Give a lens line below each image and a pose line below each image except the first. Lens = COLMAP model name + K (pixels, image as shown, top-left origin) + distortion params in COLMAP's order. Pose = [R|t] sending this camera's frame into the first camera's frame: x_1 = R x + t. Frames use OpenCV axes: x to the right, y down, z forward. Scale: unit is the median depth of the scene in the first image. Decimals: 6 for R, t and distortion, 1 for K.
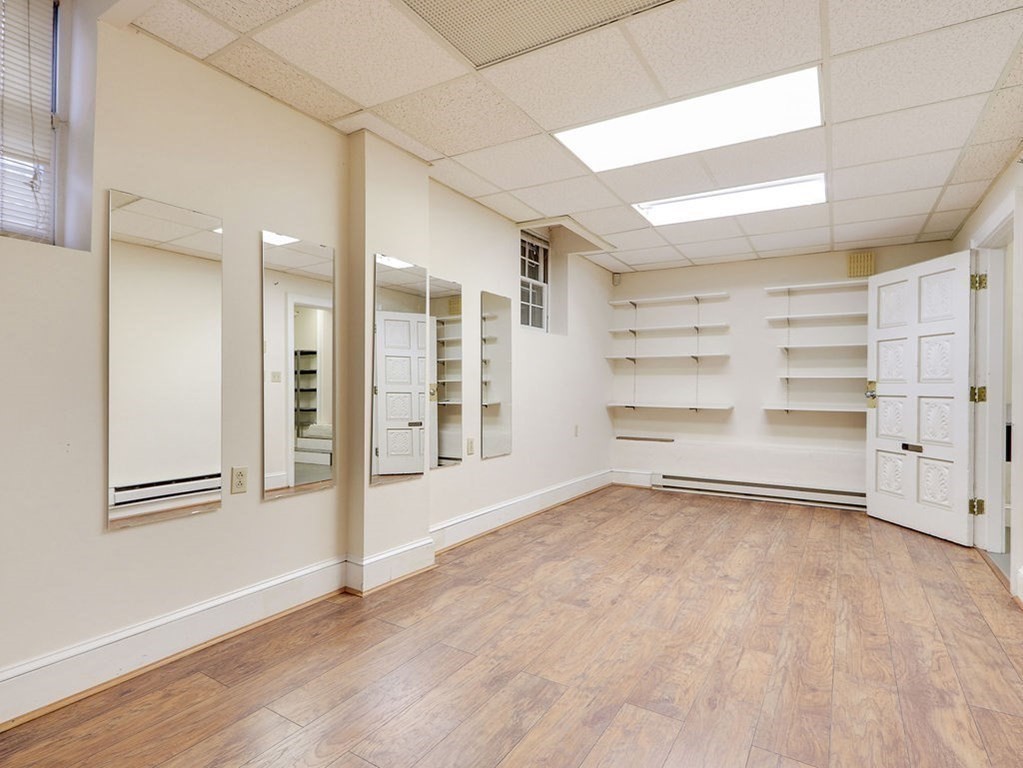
lens RADIAL K [[547.6, 0, 515.3], [0, 547.6, 385.1], [0, 0, 1]] dist [0.000939, -0.003999]
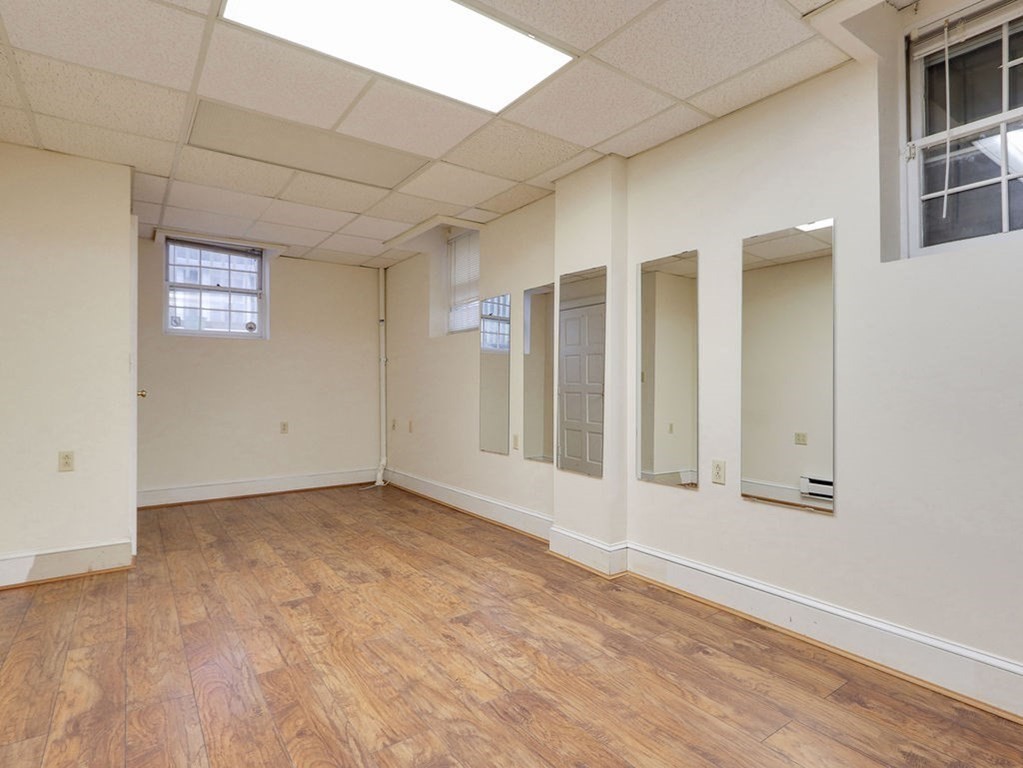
lens RADIAL K [[547.6, 0, 515.7], [0, 547.6, 384.4], [0, 0, 1]] dist [0.000939, -0.003999]
pose [[-0.401354, -0.010710, -0.915860, 0.926674], [-0.001485, 0.999938, -0.011043, 0.001352], [0.915922, -0.003072, -0.401345, 1.425022]]
